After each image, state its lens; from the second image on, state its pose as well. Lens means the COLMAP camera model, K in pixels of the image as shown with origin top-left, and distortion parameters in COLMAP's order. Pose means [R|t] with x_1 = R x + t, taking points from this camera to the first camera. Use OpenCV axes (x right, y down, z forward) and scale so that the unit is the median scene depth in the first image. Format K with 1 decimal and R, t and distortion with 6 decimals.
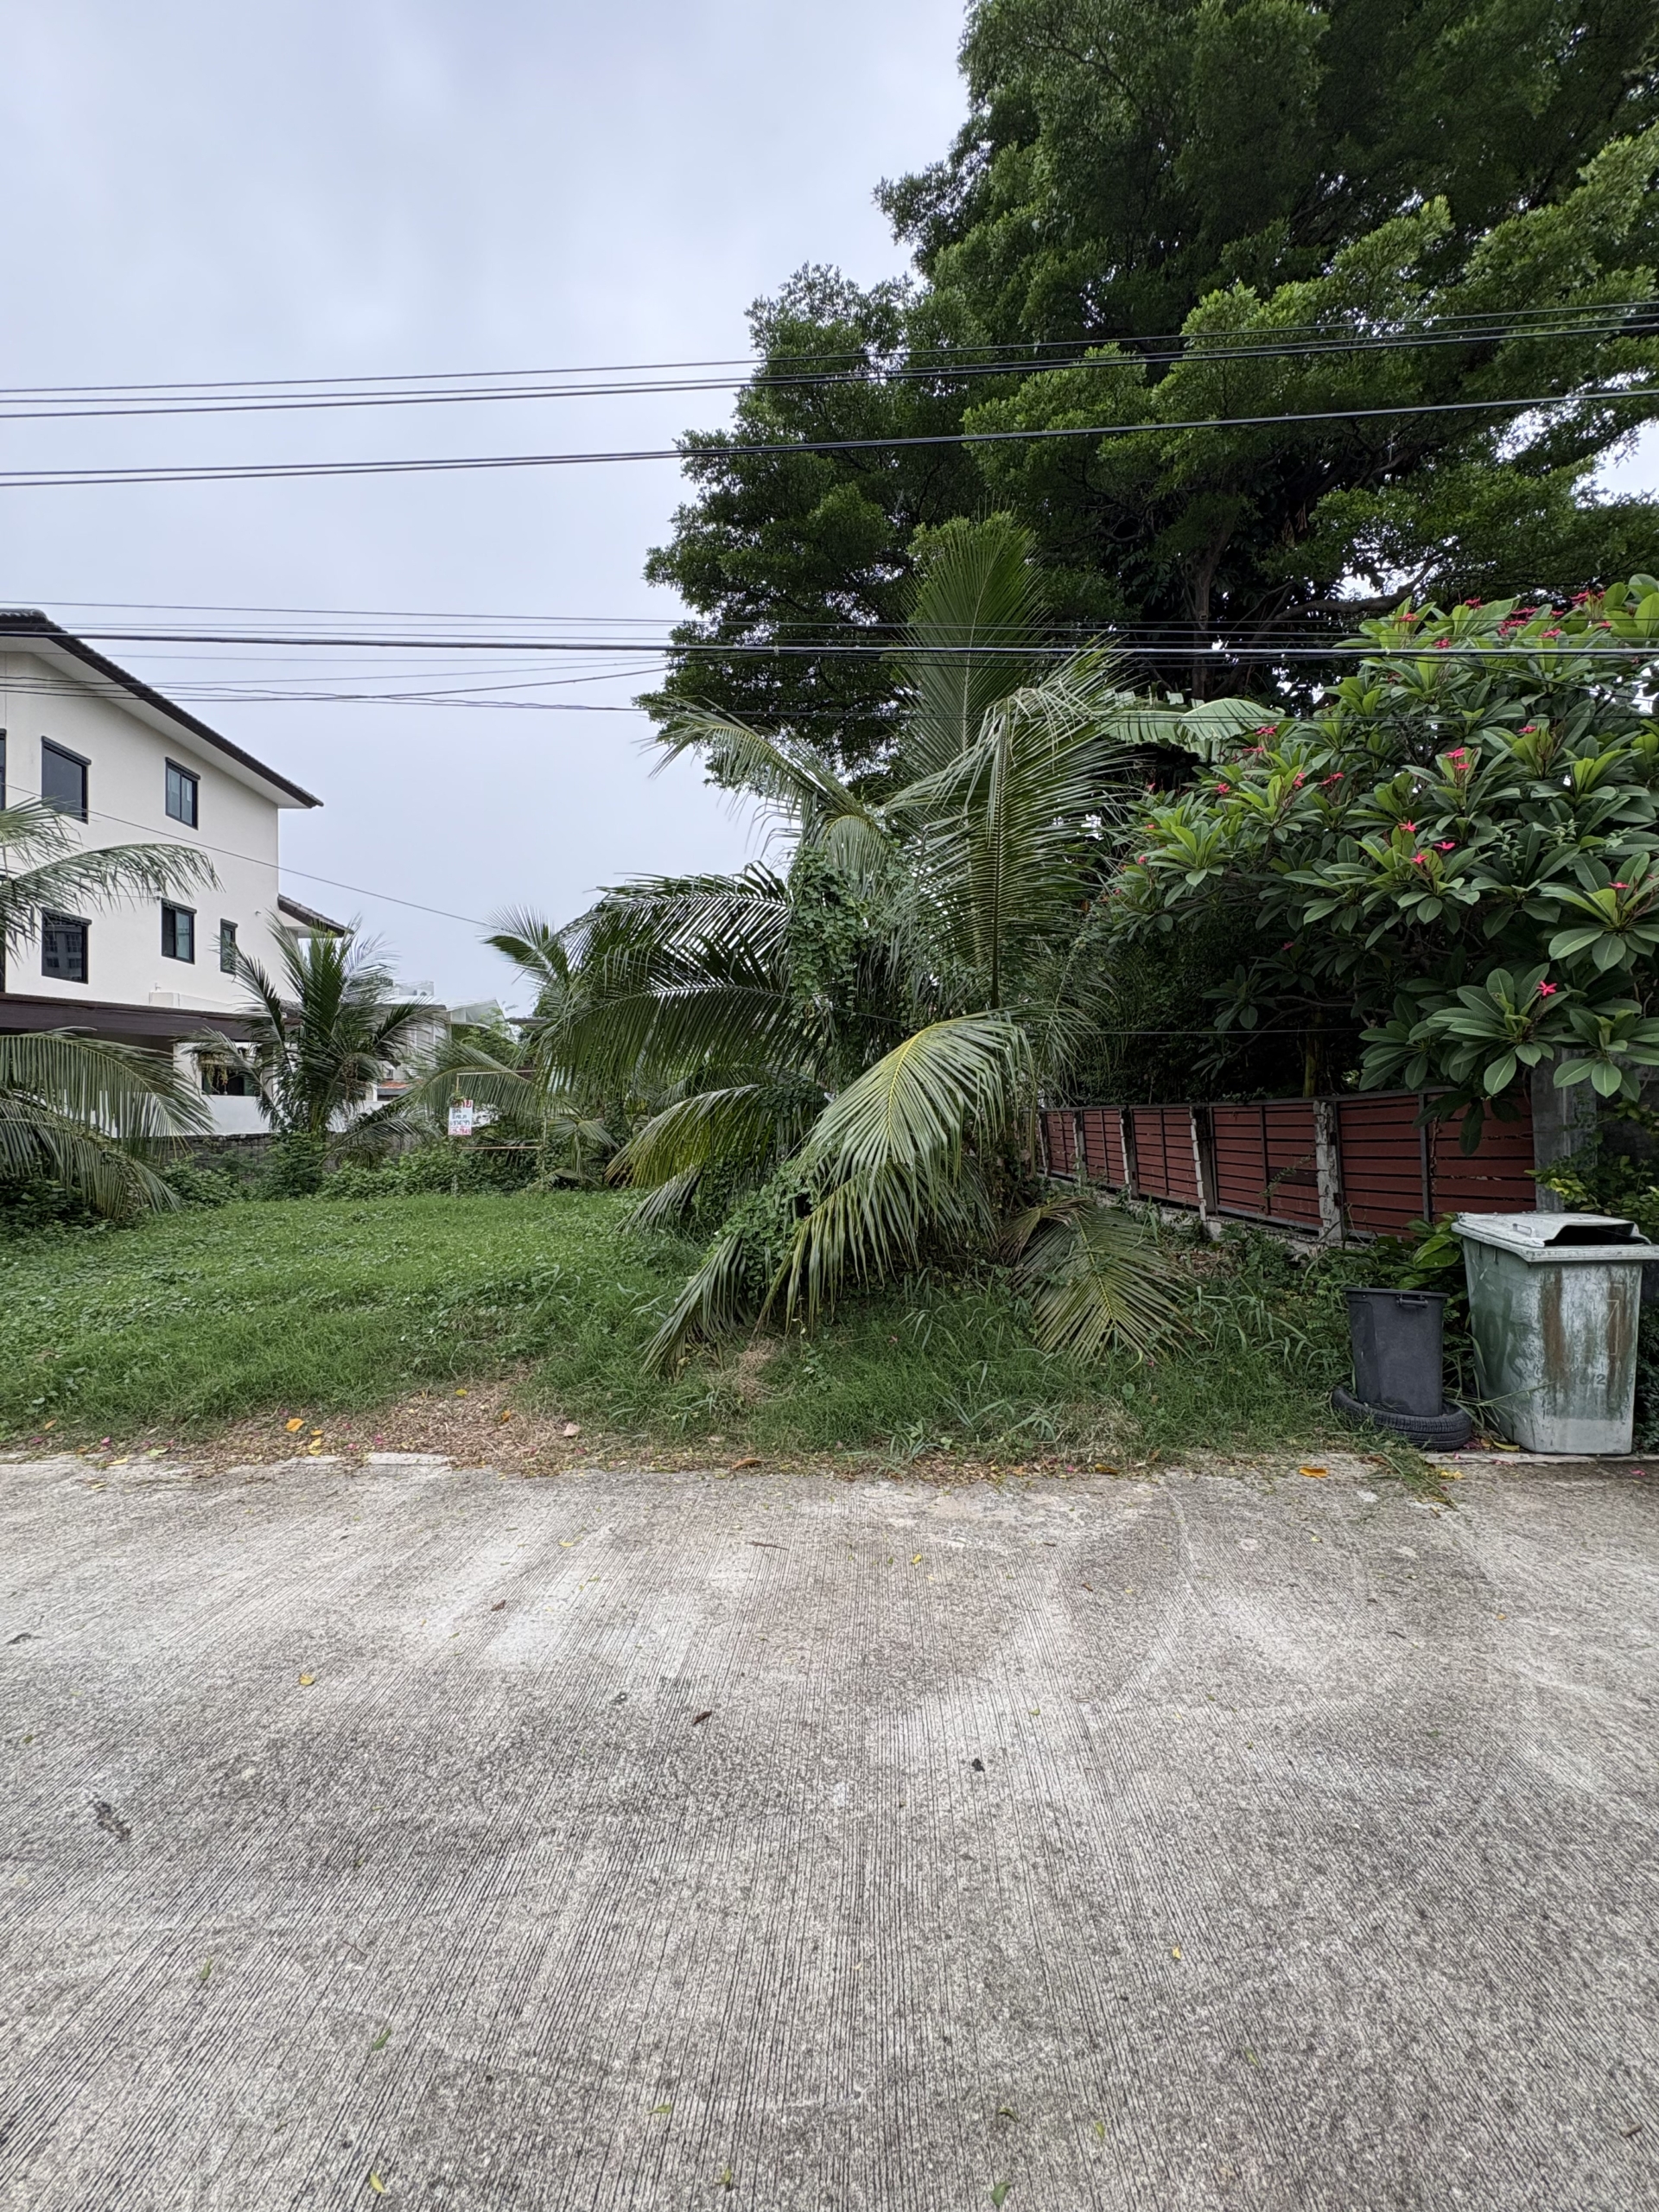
lens RADIAL K [[885.2, 0, 833.9], [0, 885.2, 1104.3], [0, 0, 1]] dist [0.001973, 0.000059]
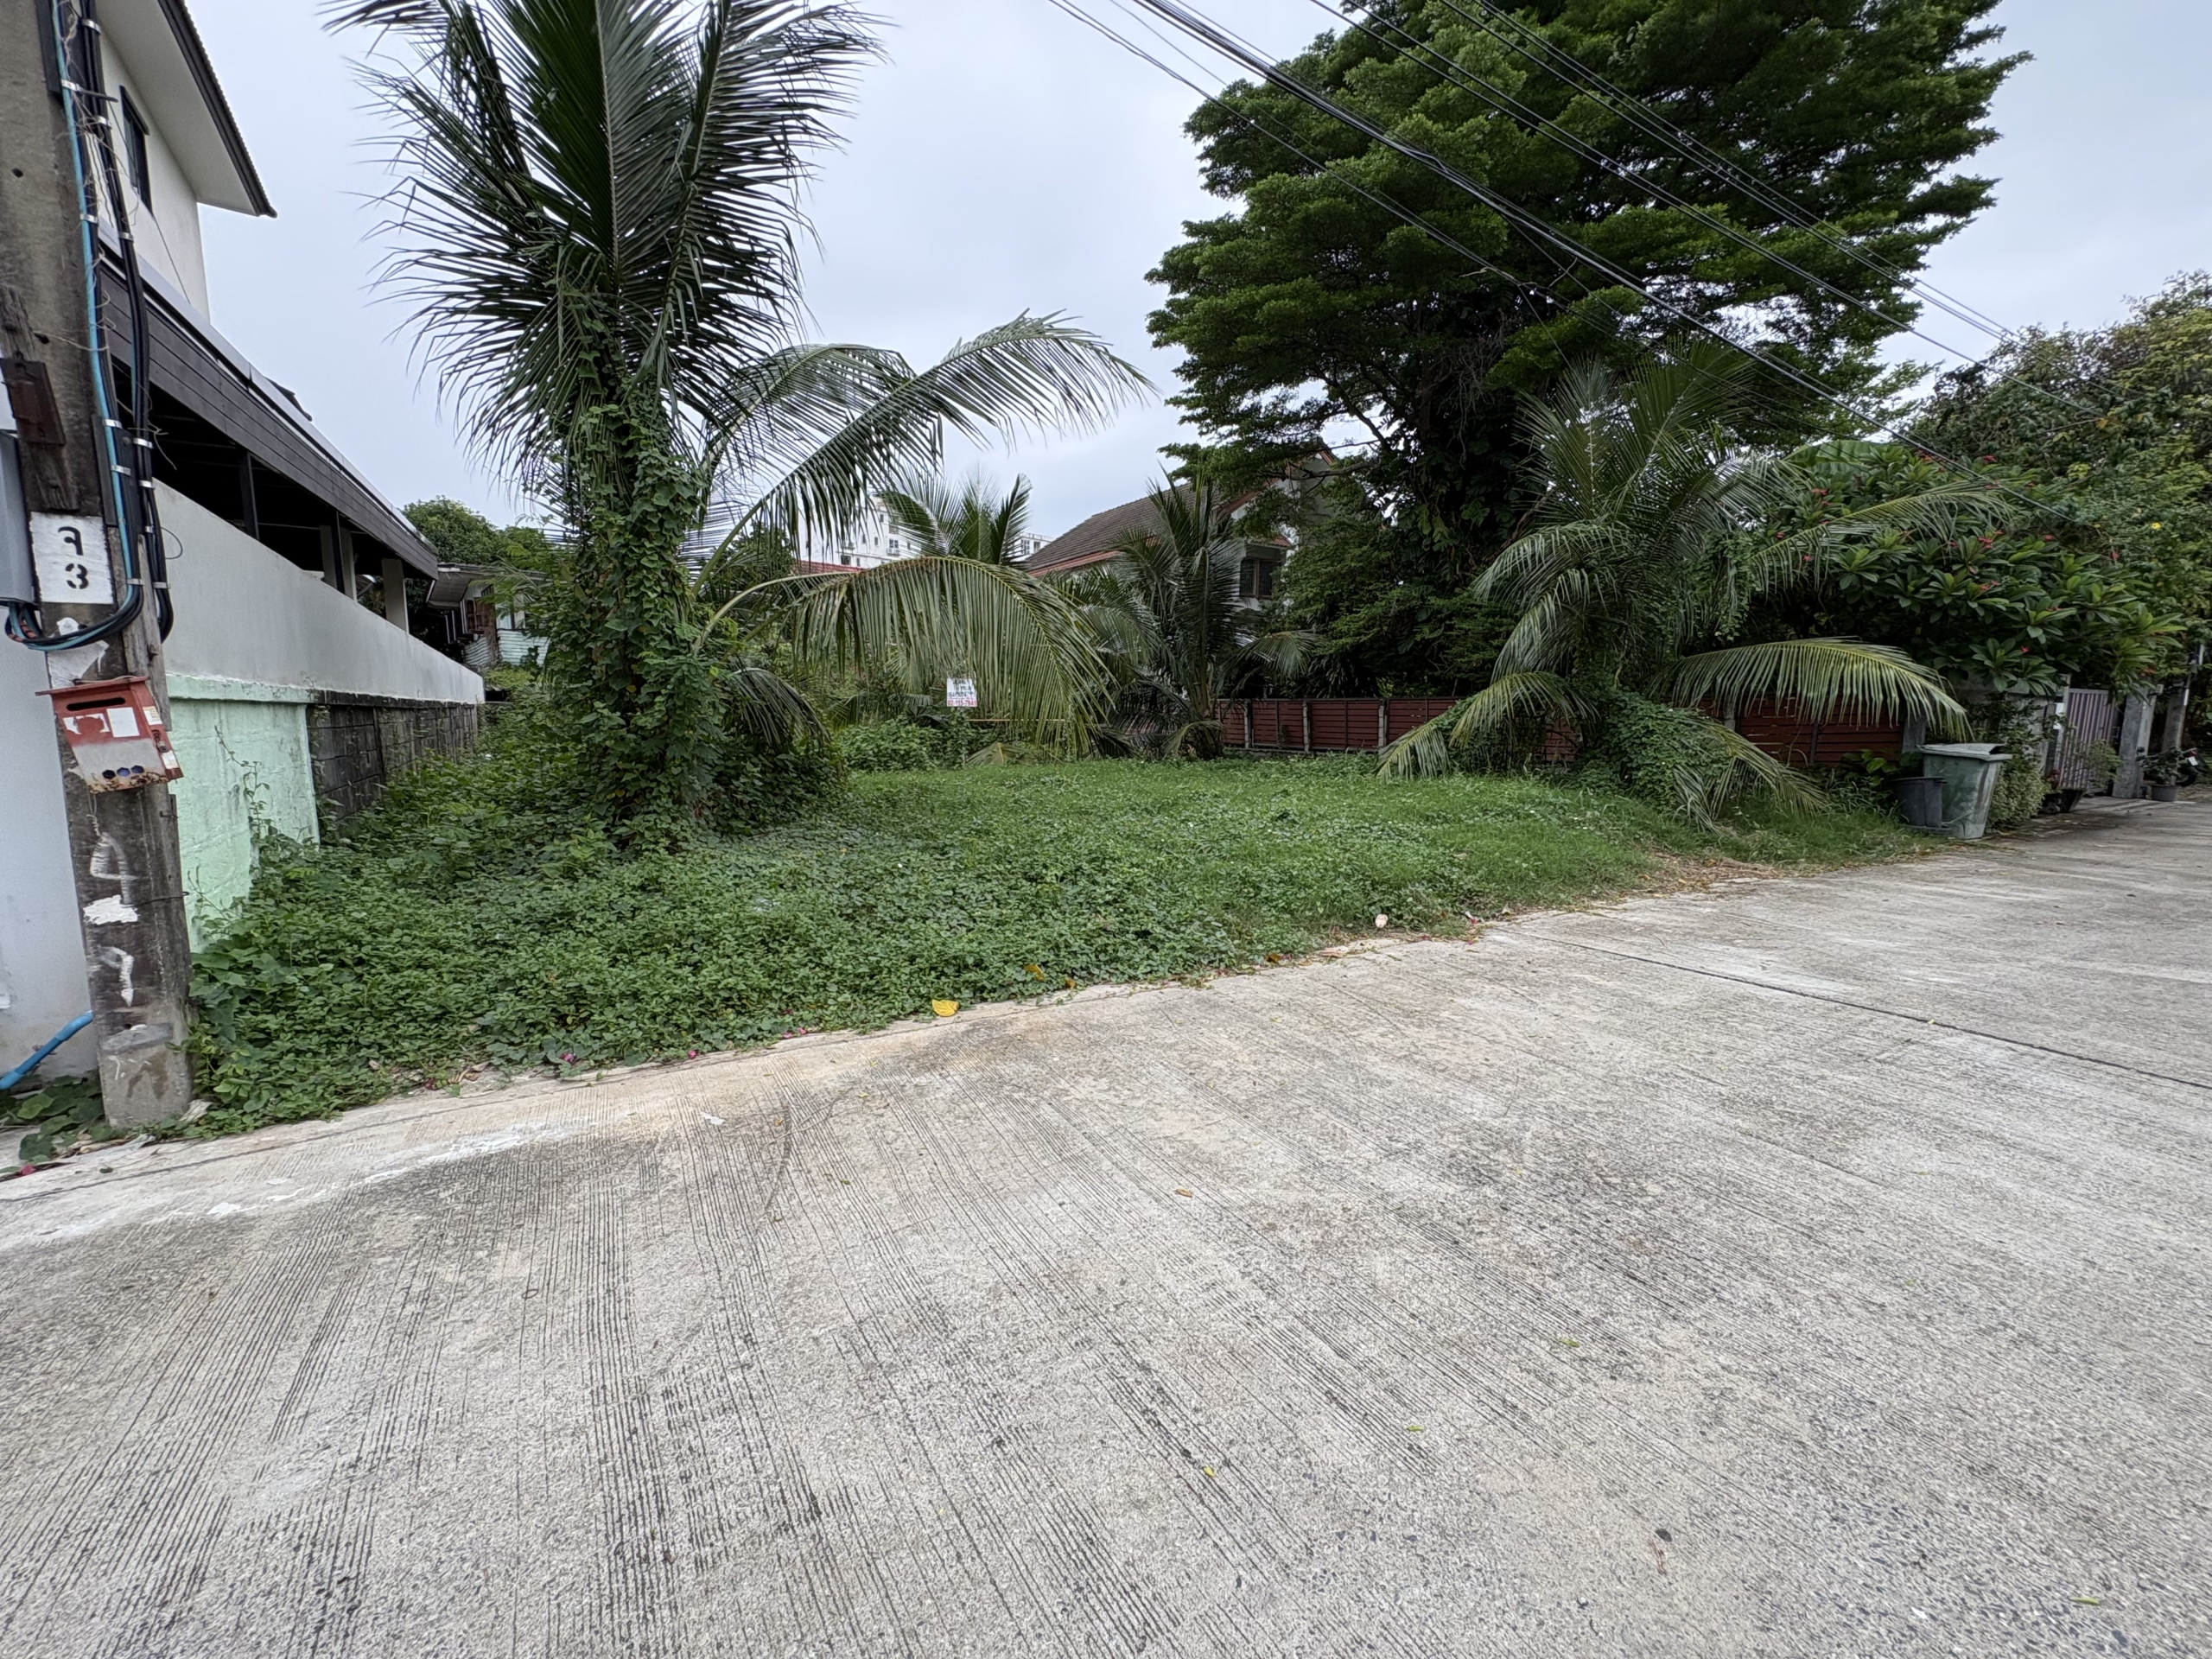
lens RADIAL K [[885.2, 0, 1108.1], [0, 885.2, 826.0], [0, 0, 1]] dist [0.001973, 0.000059]
pose [[0.843164, -0.046171, 0.535671, -2.390279], [-0.028182, 0.991141, 0.129788, 0.097010], [-0.536918, -0.124529, 0.834393, 0.212633]]
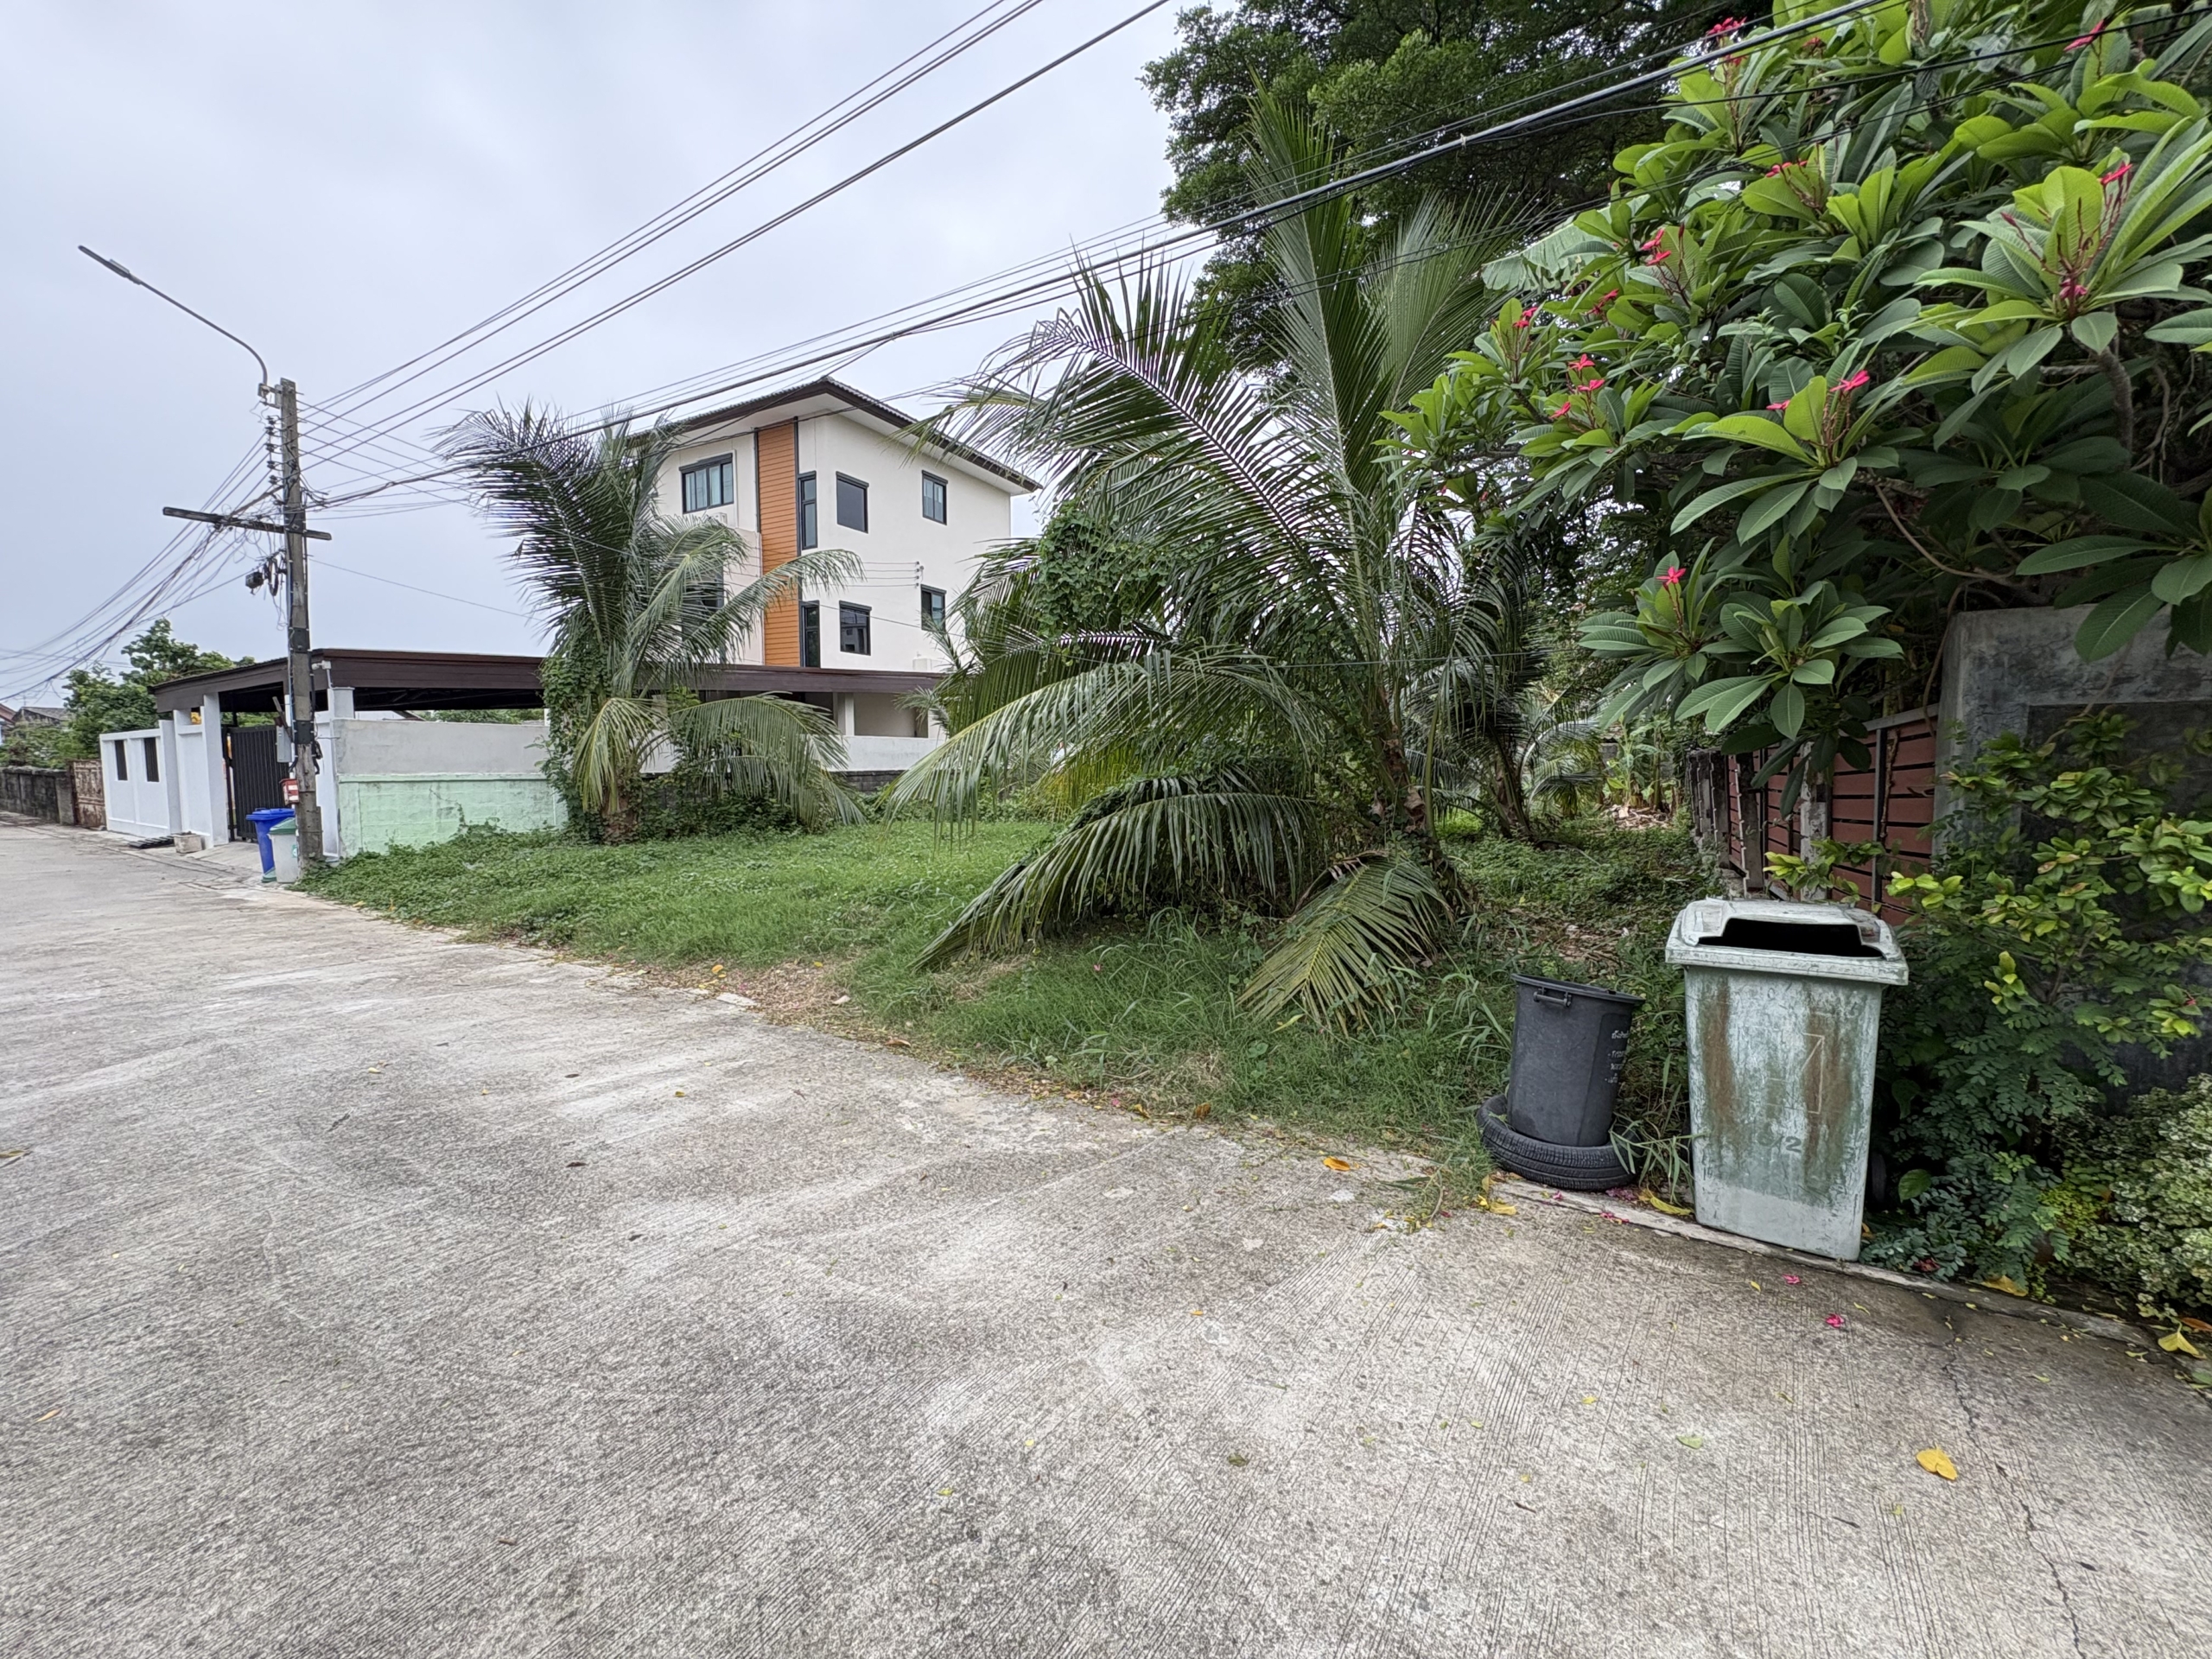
lens RADIAL K [[885.2, 0, 1105.1], [0, 885.2, 825.8], [0, 0, 1]] dist [0.001973, 0.000059]
pose [[0.849252, 0.047441, -0.525852, 0.708908], [0.000222, 0.995923, 0.090208, 0.000279], [0.527988, -0.076726, 0.845779, 0.139462]]
